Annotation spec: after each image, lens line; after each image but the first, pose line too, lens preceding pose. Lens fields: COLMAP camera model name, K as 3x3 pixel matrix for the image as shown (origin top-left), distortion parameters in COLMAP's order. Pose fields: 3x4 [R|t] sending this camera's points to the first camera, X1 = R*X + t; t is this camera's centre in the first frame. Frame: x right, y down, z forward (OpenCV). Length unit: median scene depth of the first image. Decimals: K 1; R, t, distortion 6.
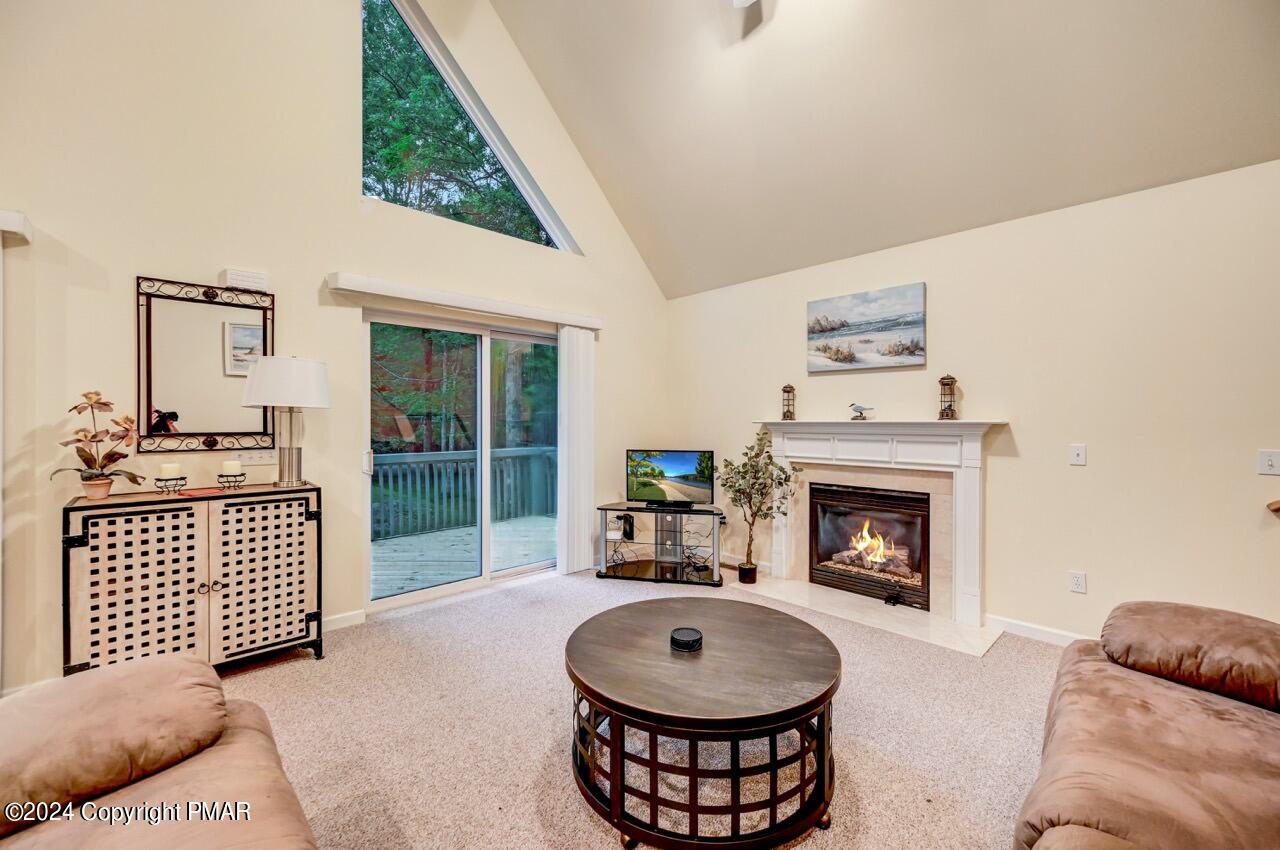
lens RADIAL K [[515.8, 0, 645.1], [0, 515.8, 421.1], [0, 0, 1]] dist [-0.000446, 0.000813]
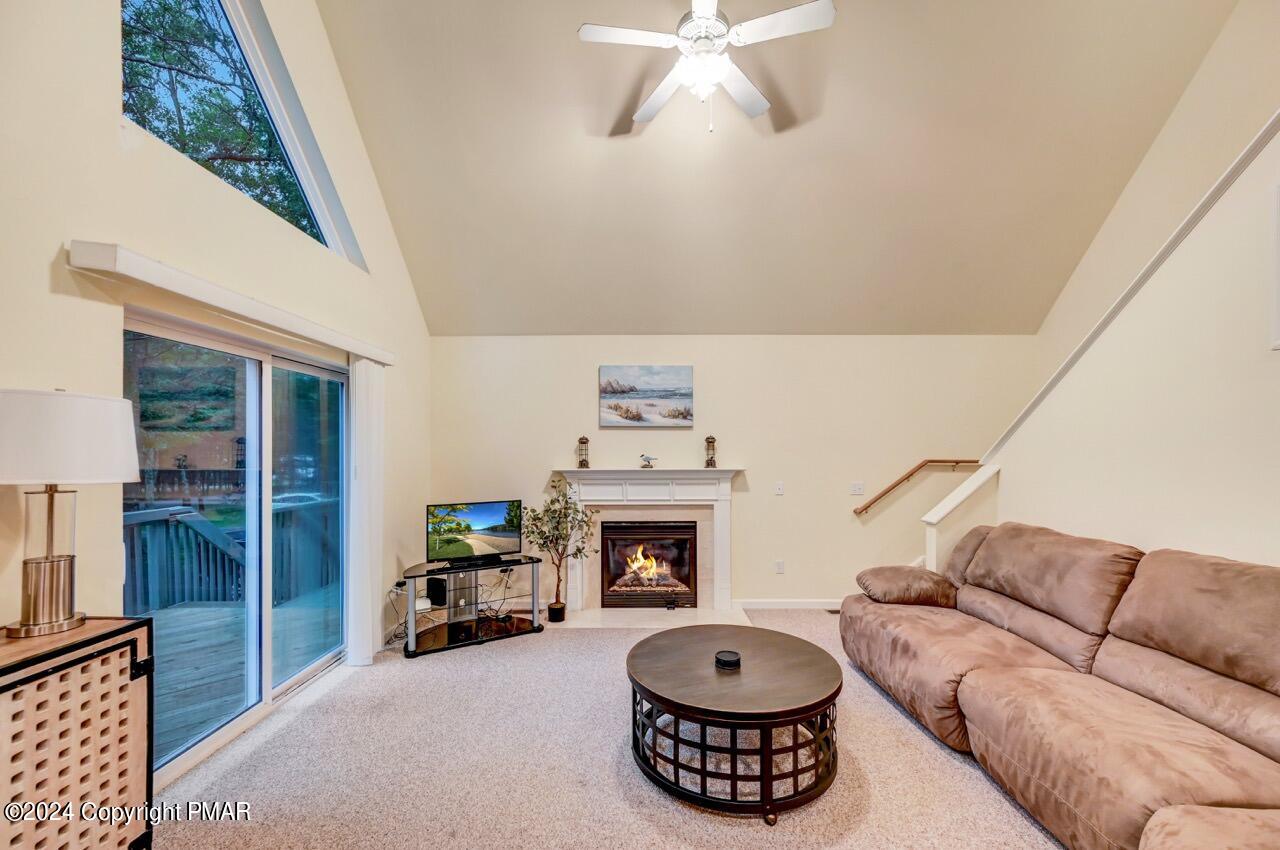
lens RADIAL K [[515.8, 0, 641.8], [0, 515.8, 449.3], [0, 0, 1]] dist [-0.000446, 0.000813]
pose [[0.696240, -0.001099, 0.717808, -0.549651], [0.003410, 0.999993, -0.001777, -0.049914], [-0.717801, 0.003685, 0.696239, 0.155109]]
